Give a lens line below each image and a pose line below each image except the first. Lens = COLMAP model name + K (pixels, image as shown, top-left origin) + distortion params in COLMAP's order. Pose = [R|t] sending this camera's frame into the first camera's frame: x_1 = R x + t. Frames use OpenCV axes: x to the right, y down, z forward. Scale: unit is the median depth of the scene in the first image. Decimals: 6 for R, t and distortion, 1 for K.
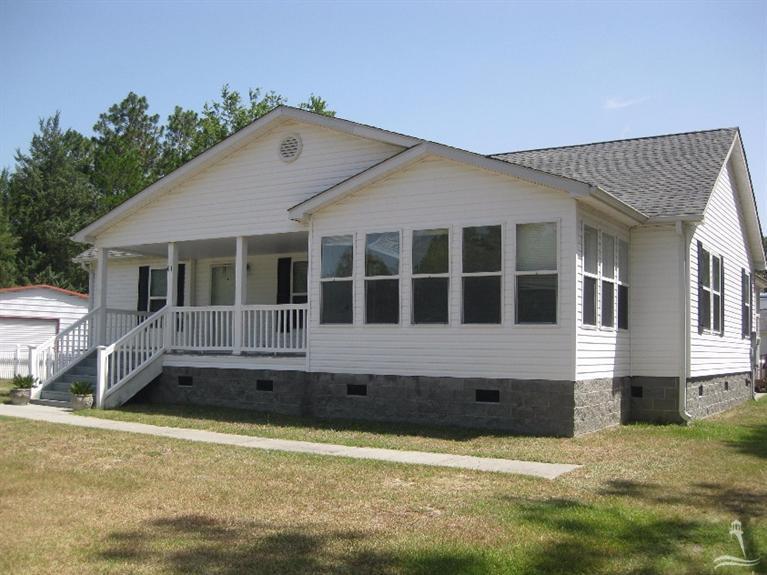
lens RADIAL K [[833.1, 0, 384.6], [0, 833.1, 290.2], [0, 0, 1]] dist [-0.135976, 0.000000]
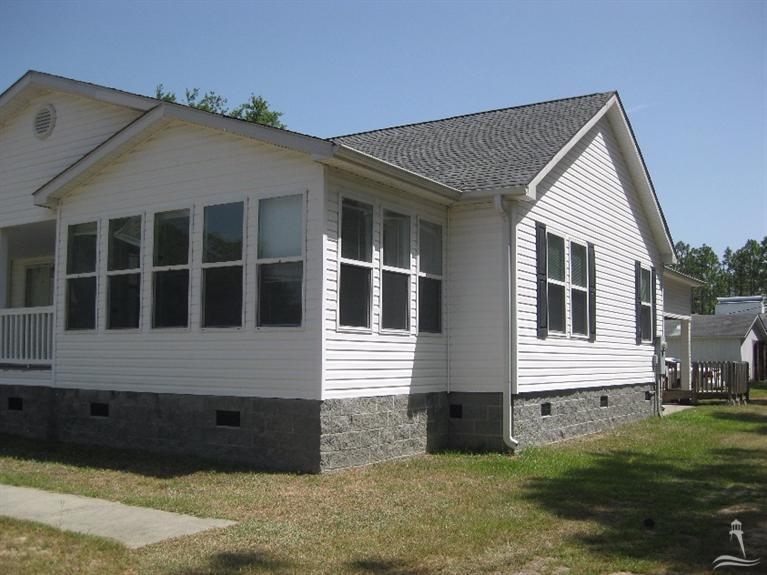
lens RADIAL K [[833.1, 0, 380.8], [0, 833.1, 288.9], [0, 0, 1]] dist [-0.135976, 0.000000]
pose [[0.999852, -0.013089, -0.011171, 0.248368], [0.012915, 0.999796, -0.015554, 0.016593], [0.011373, 0.015407, 0.999817, 0.192860]]
